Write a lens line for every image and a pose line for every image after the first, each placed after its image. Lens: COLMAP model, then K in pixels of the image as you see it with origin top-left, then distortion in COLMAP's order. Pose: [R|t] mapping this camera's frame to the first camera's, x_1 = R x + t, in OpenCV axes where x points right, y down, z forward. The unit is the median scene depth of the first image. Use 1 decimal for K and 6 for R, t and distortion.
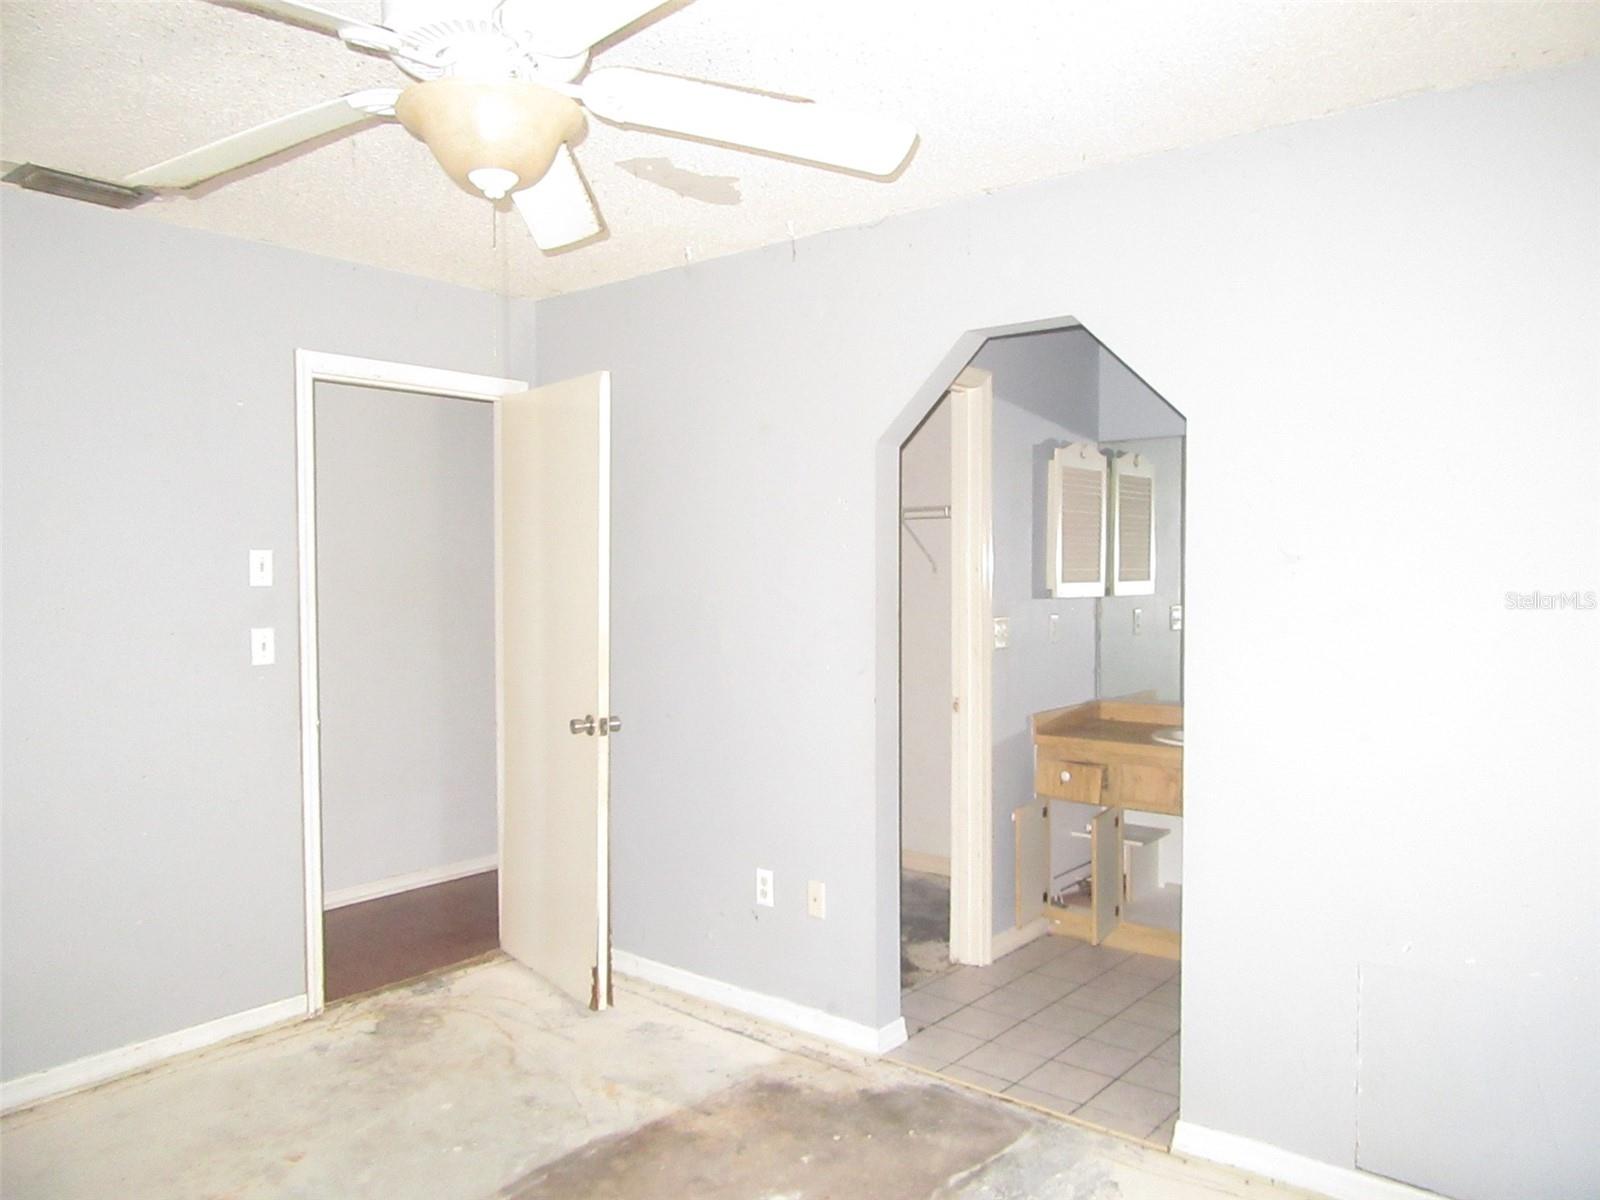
lens RADIAL K [[1164.4, 0, 800.0], [0, 1164.4, 600.0], [0, 0, 1]] dist [-0.020993, 0.004355]
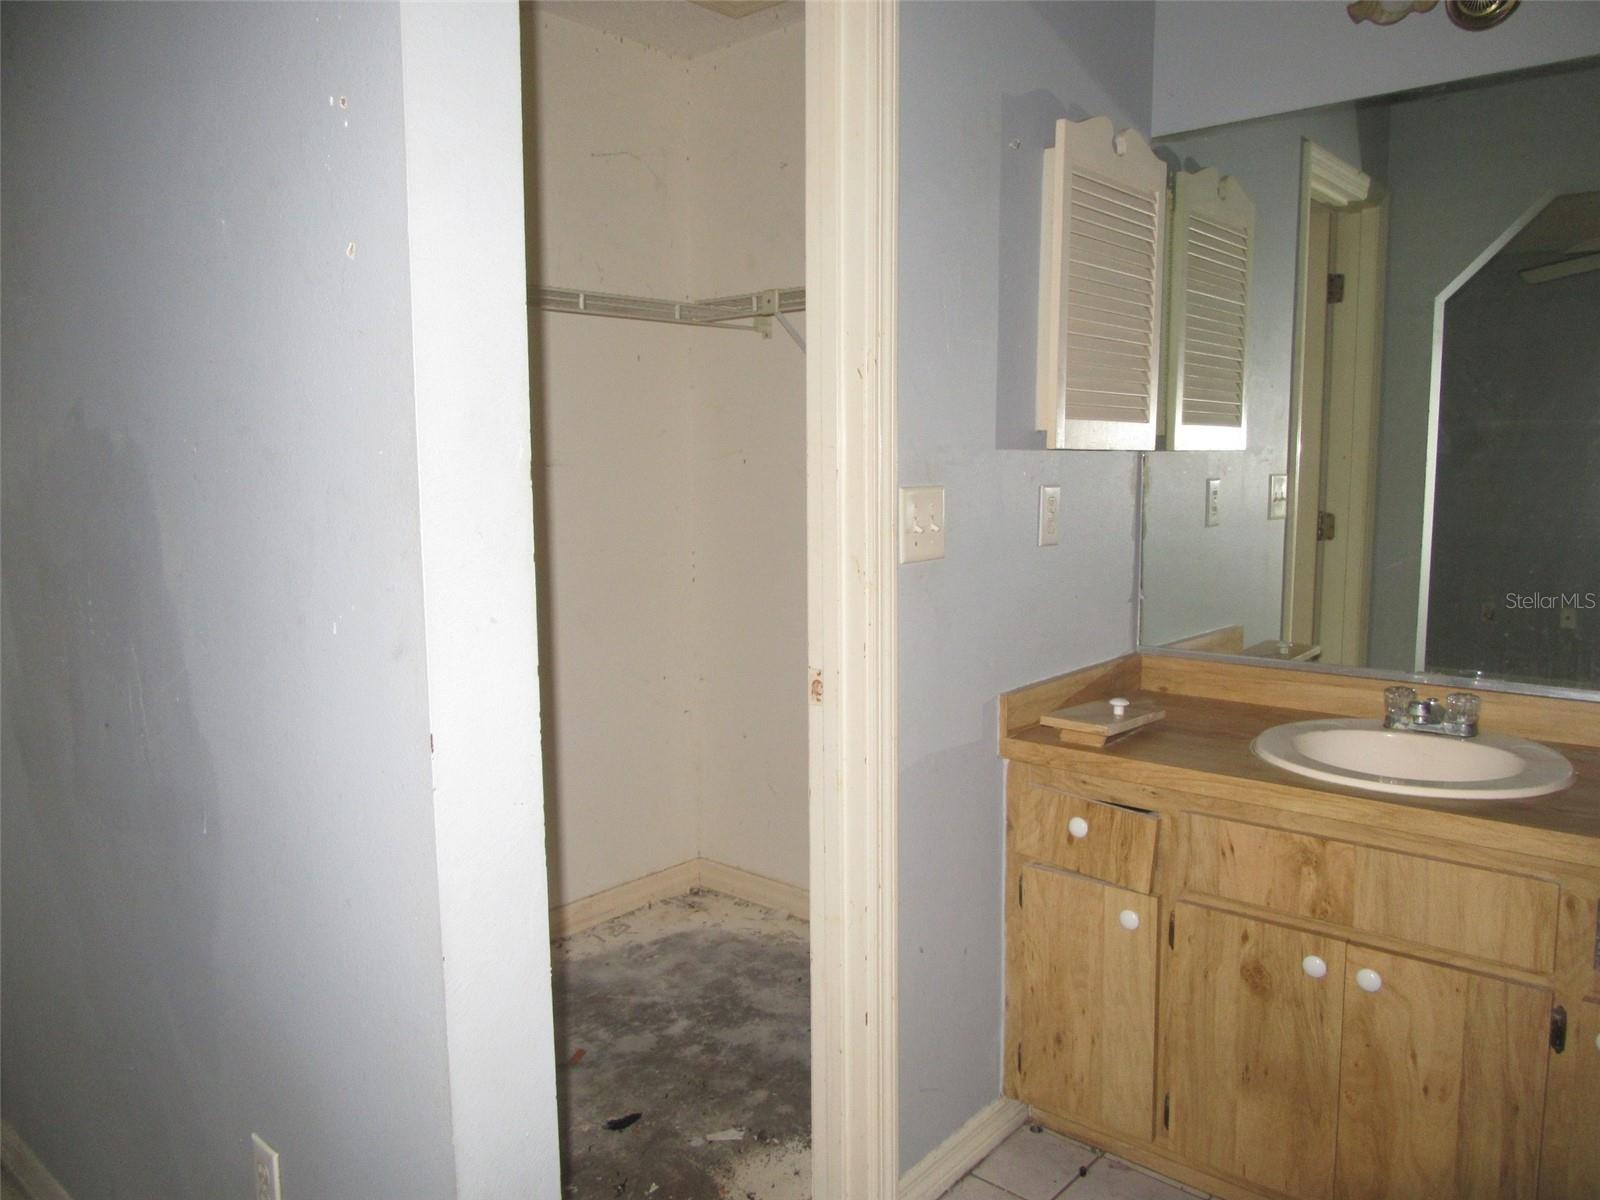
lens RADIAL K [[1164.4, 0, 800.0], [0, 1164.4, 600.0], [0, 0, 1]] dist [-0.020993, 0.004355]
pose [[0.999710, -0.000583, -0.024066, 0.126690], [0.002813, 0.995685, 0.092756, 0.014794], [0.023908, -0.092797, 0.995398, 0.515188]]
